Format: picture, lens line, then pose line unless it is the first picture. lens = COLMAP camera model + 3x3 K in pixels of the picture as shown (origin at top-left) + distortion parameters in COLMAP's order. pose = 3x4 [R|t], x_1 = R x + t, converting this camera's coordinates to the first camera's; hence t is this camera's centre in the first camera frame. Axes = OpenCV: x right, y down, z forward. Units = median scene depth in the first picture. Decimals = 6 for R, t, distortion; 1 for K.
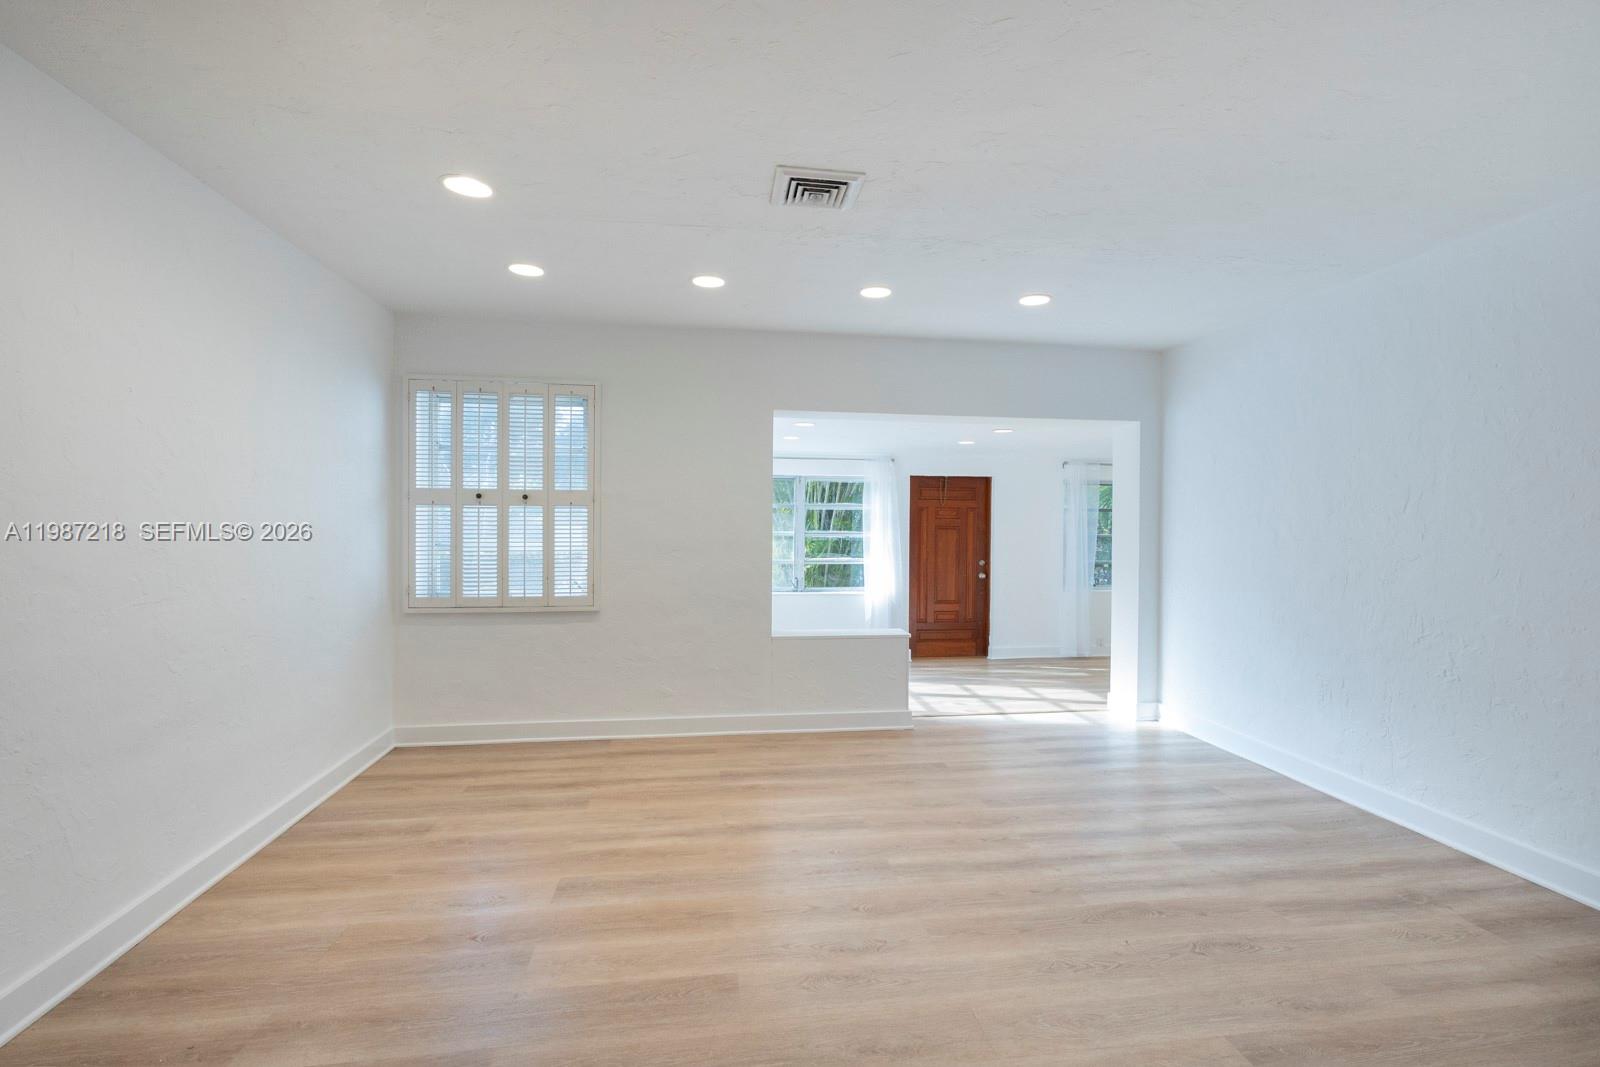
lens RADIAL K [[746.9, 0, 820.9], [0, 746.9, 523.0], [0, 0, 1]] dist [0.003161, -0.000763]
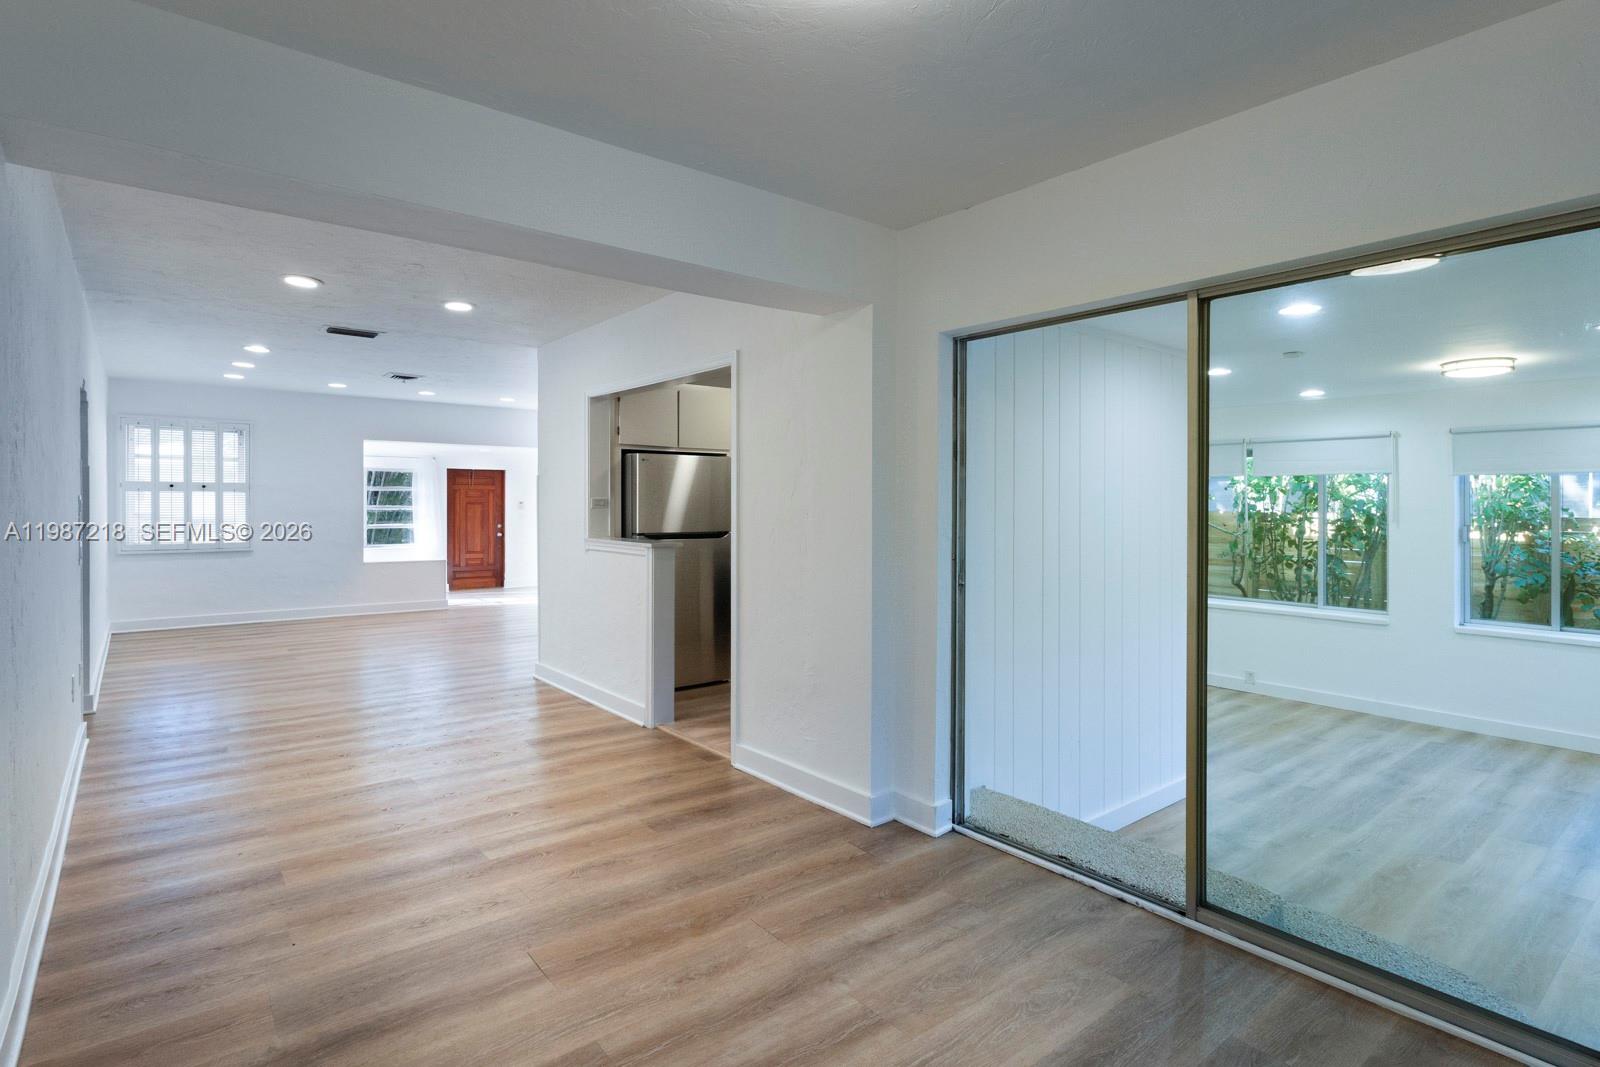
lens RADIAL K [[795.1, 0, 794.9], [0, 795.1, 518.5], [0, 0, 1]] dist [0.010794, -0.002119]
pose [[0.867922, -0.009510, 0.496609, -0.079080], [-0.004538, 0.999623, 0.027074, -0.010234], [-0.496680, -0.025751, 0.867552, -0.837203]]
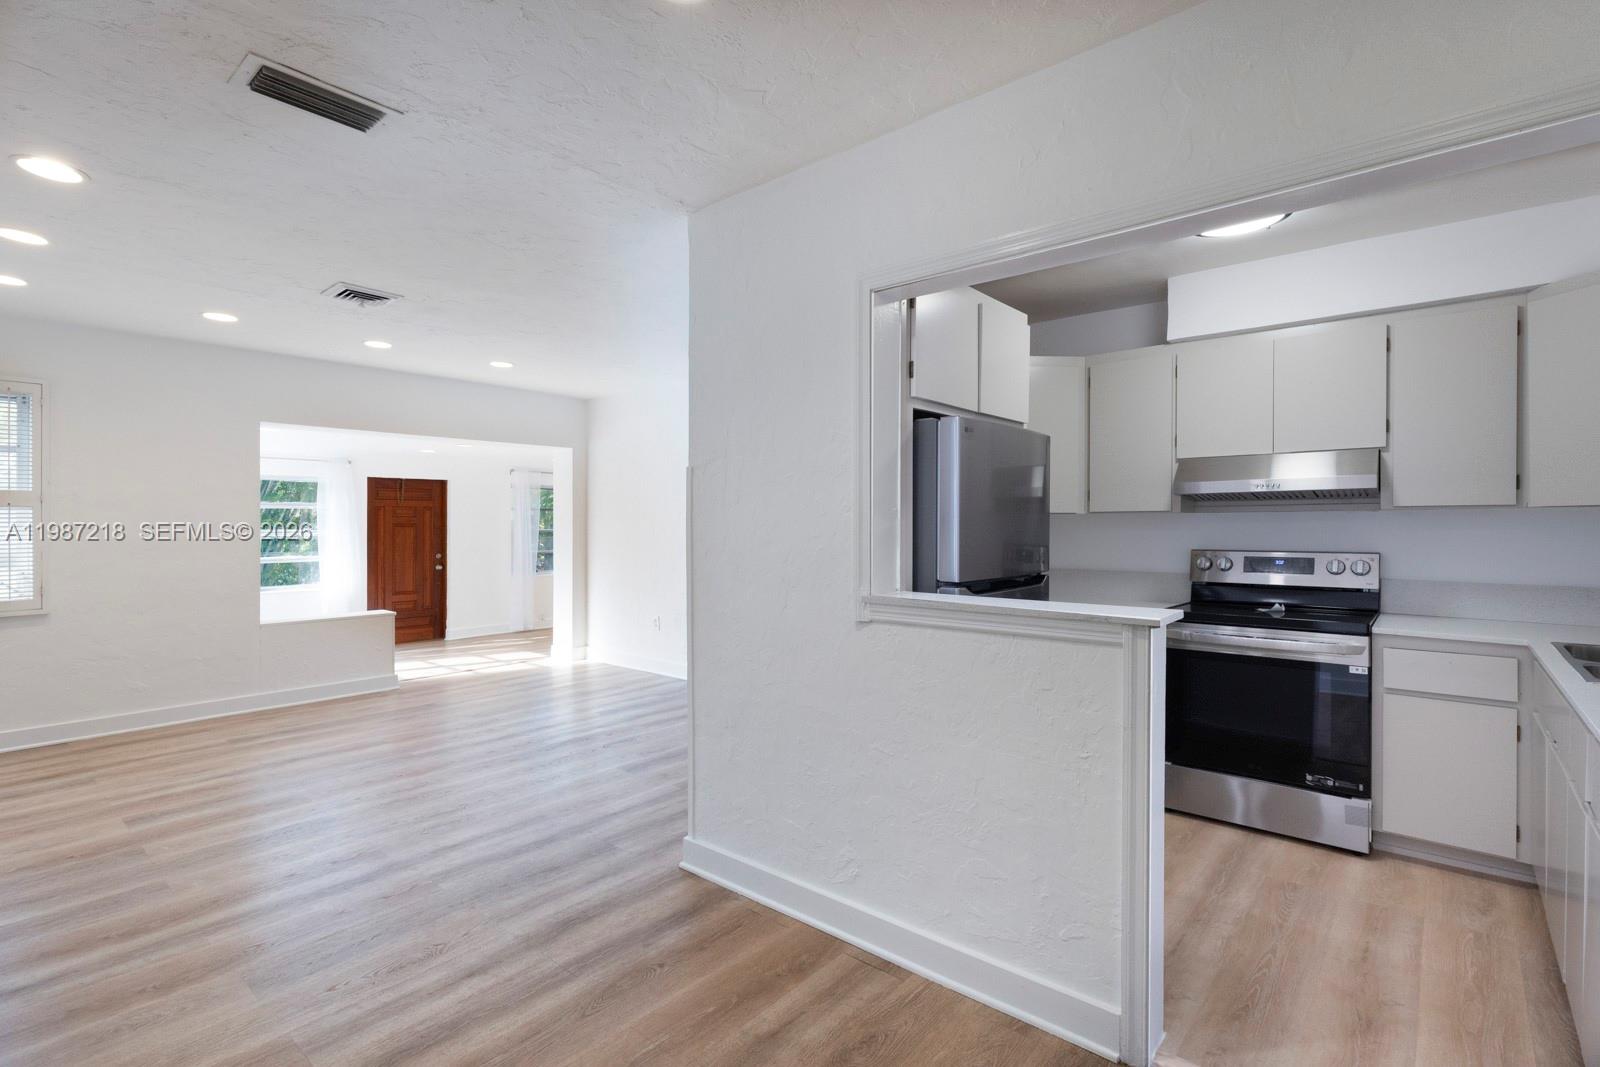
lens RADIAL K [[746.9, 0, 792.4], [0, 746.9, 526.7], [0, 0, 1]] dist [0.003161, -0.000763]
pose [[0.769538, -0.011133, 0.638505, -0.112236], [0.003787, 0.999910, 0.012871, -0.004277], [-0.638590, -0.007487, 0.769510, -0.252472]]
